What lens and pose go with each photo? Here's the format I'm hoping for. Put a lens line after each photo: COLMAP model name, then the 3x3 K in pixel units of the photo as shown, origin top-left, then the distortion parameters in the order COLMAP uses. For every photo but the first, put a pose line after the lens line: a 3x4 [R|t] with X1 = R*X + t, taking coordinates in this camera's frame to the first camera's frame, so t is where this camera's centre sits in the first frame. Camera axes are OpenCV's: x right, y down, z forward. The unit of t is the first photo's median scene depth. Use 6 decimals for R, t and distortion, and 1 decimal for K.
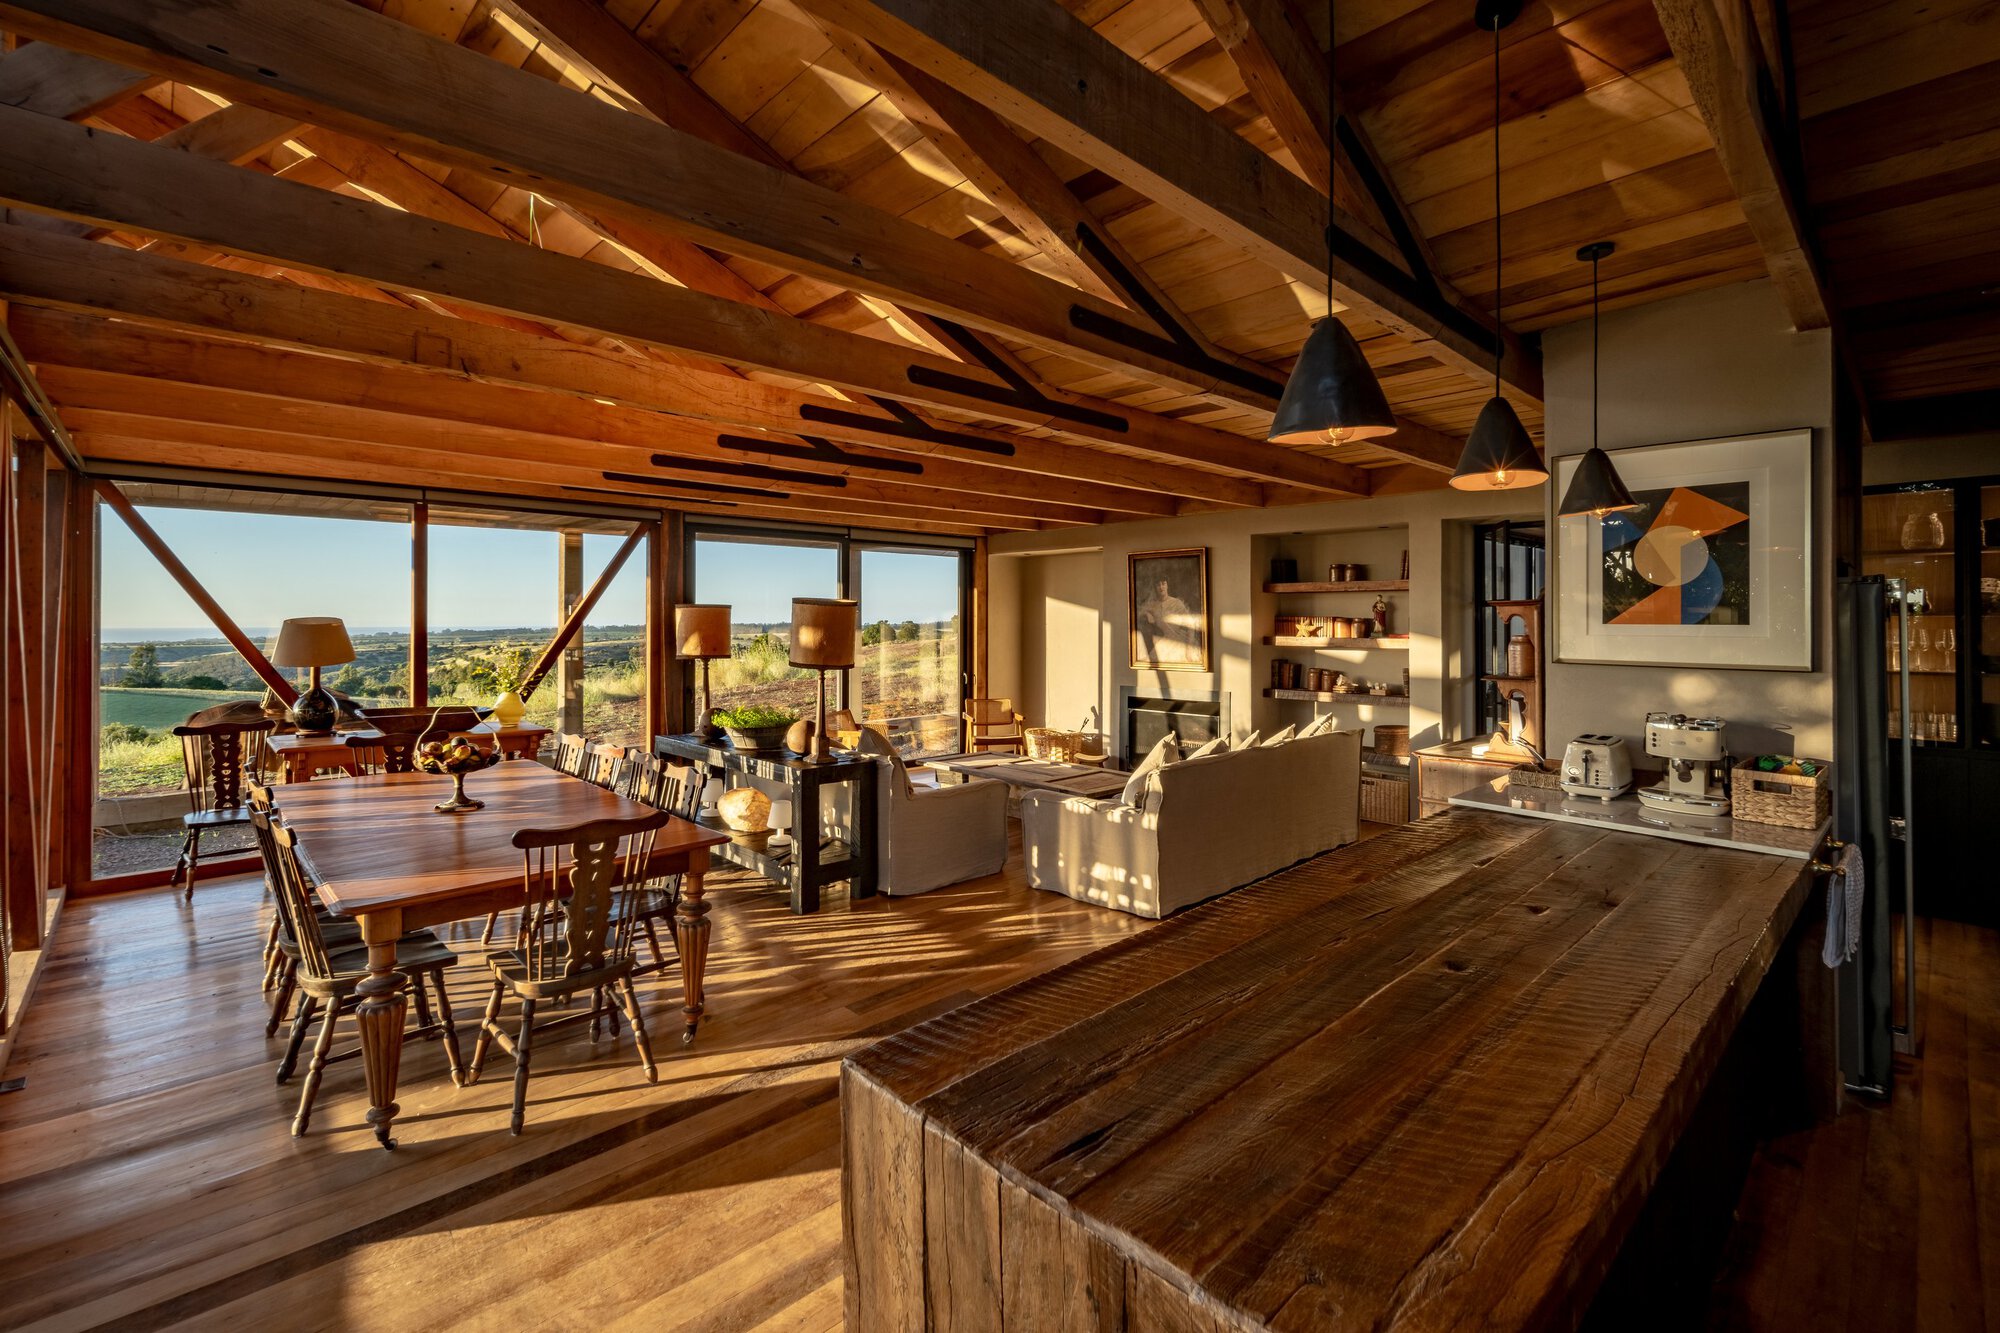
lens RADIAL K [[873.5, 0, 1007.0], [0, 873.5, 613.8], [0, 0, 1]] dist [-0.001097, -0.000251]
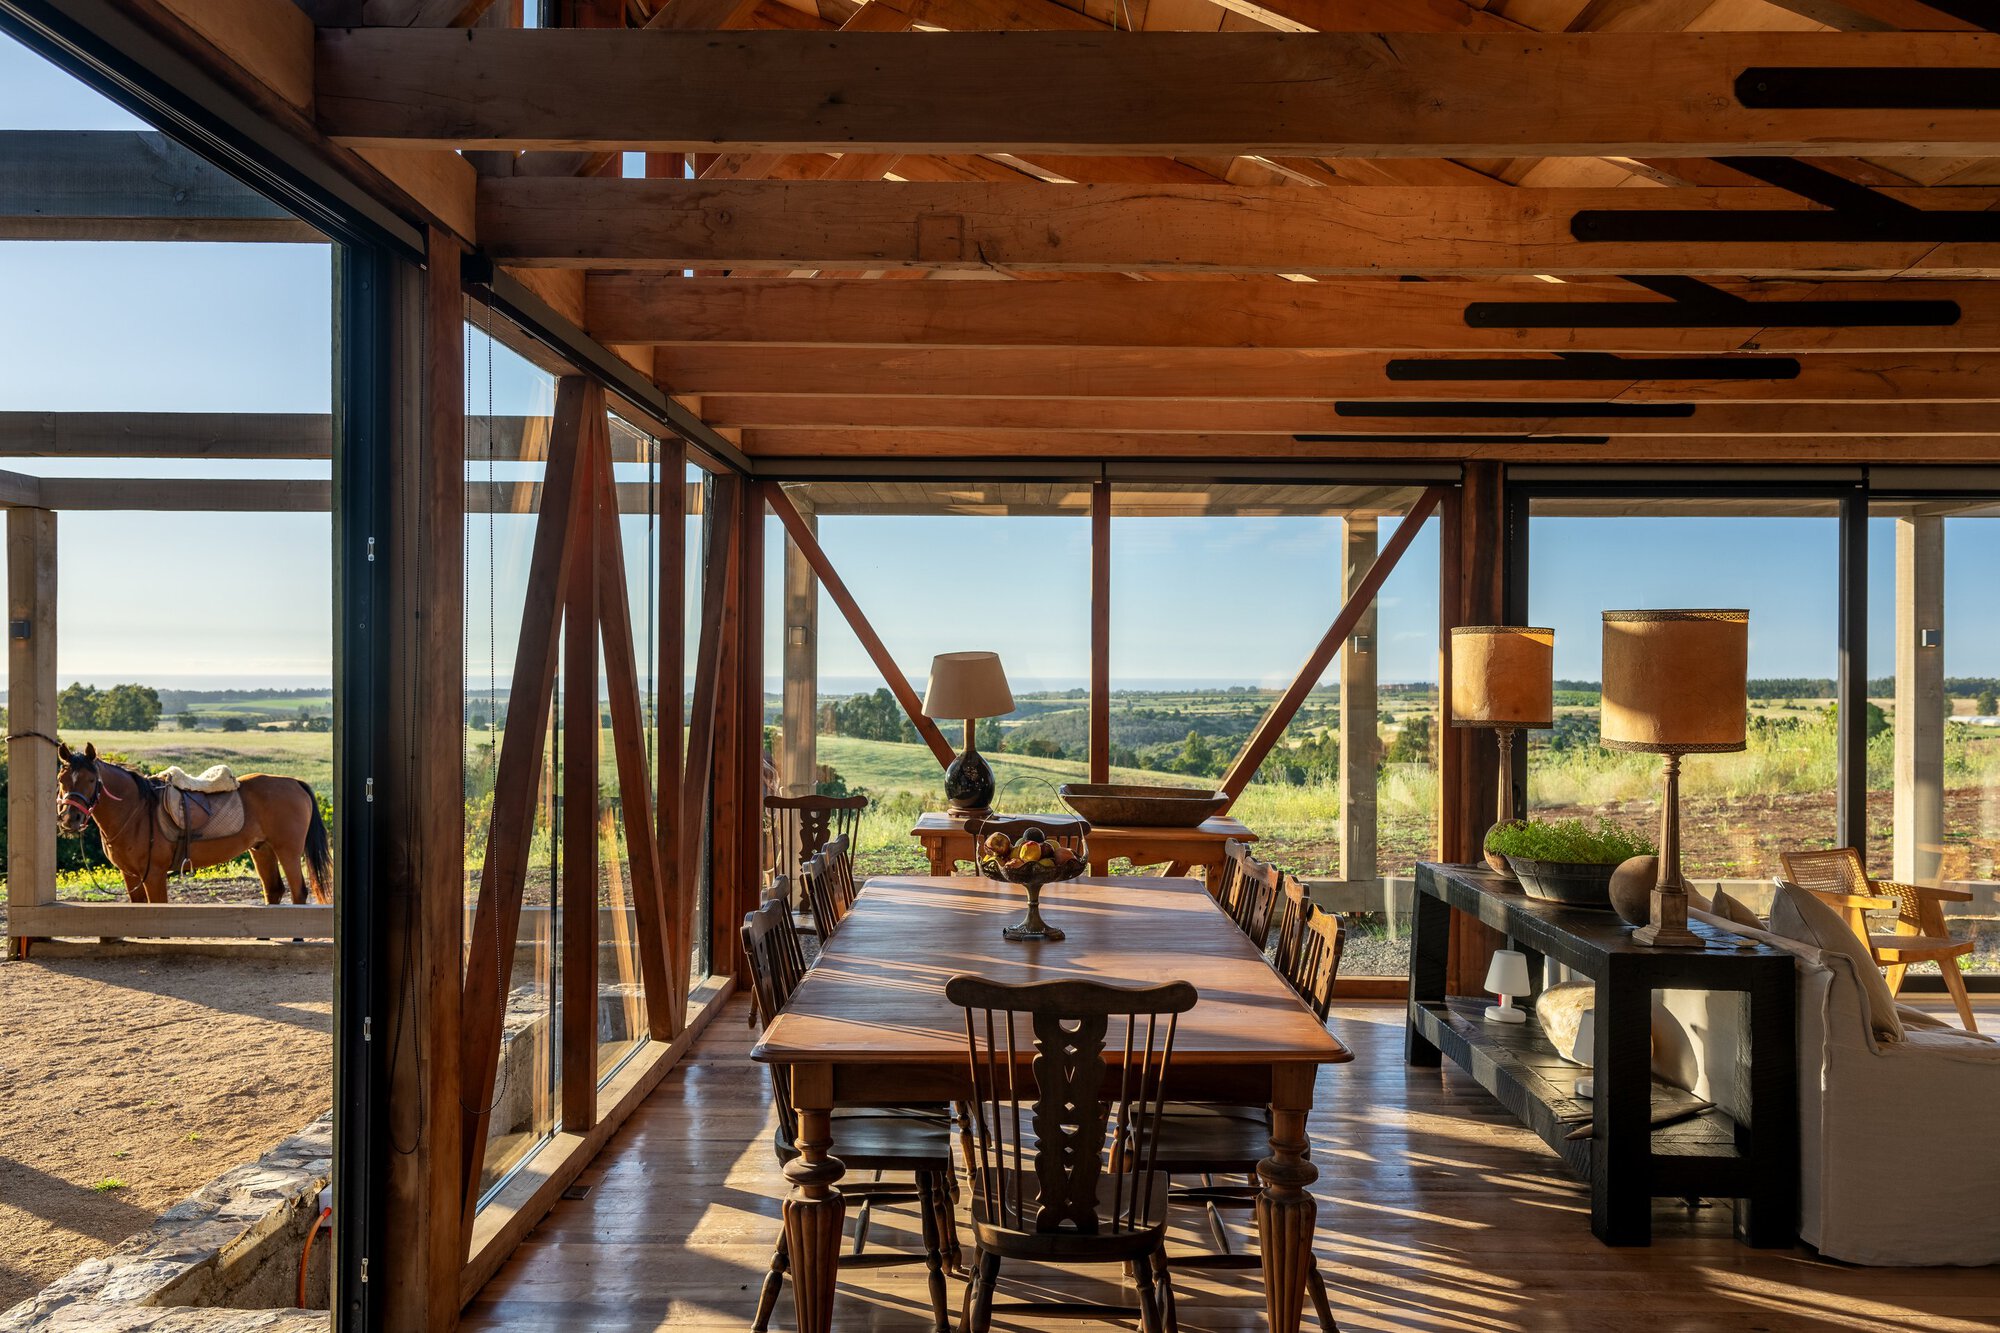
lens RADIAL K [[1539.5, 0, 998.3], [0, 1539.5, 668.4], [0, 0, 1]] dist [0.015590, -0.000811]
pose [[0.714124, 0.004773, -0.700003, 0.126465], [-0.001049, 0.999983, 0.005748, 0.011621], [0.700018, -0.003371, 0.714117, 0.127920]]
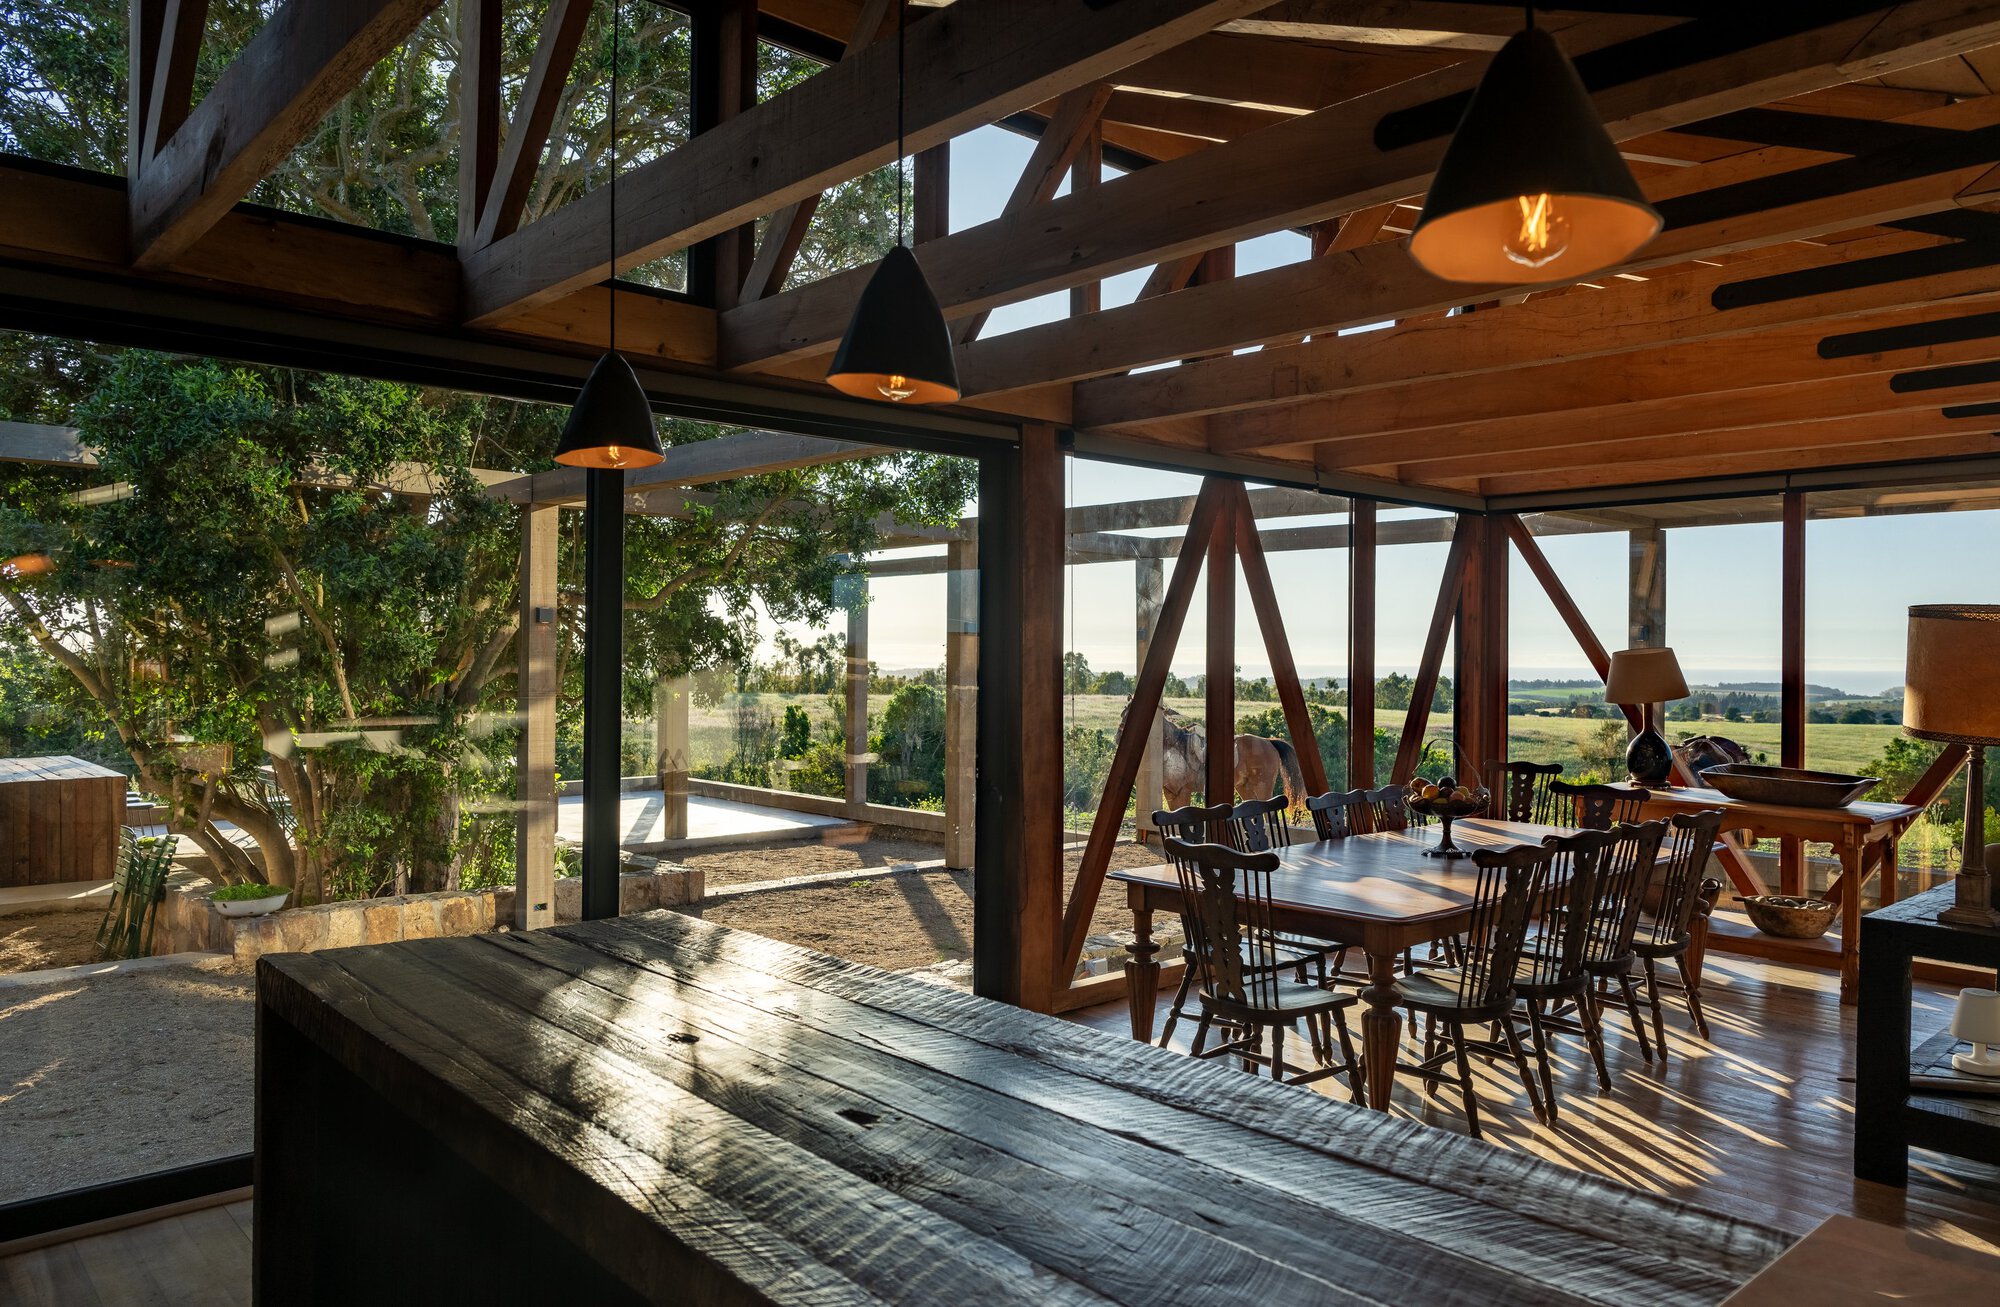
lens RADIAL K [[1367.0, 0, 1004.6], [0, 1367.0, 652.3], [0, 0, 1]] dist [-0.005256, -0.000716]
pose [[-0.024542, -0.000693, -0.999699, 0.626250], [-0.001440, 0.999999, -0.000658, 0.011446], [0.999698, 0.001423, -0.024543, 0.464340]]
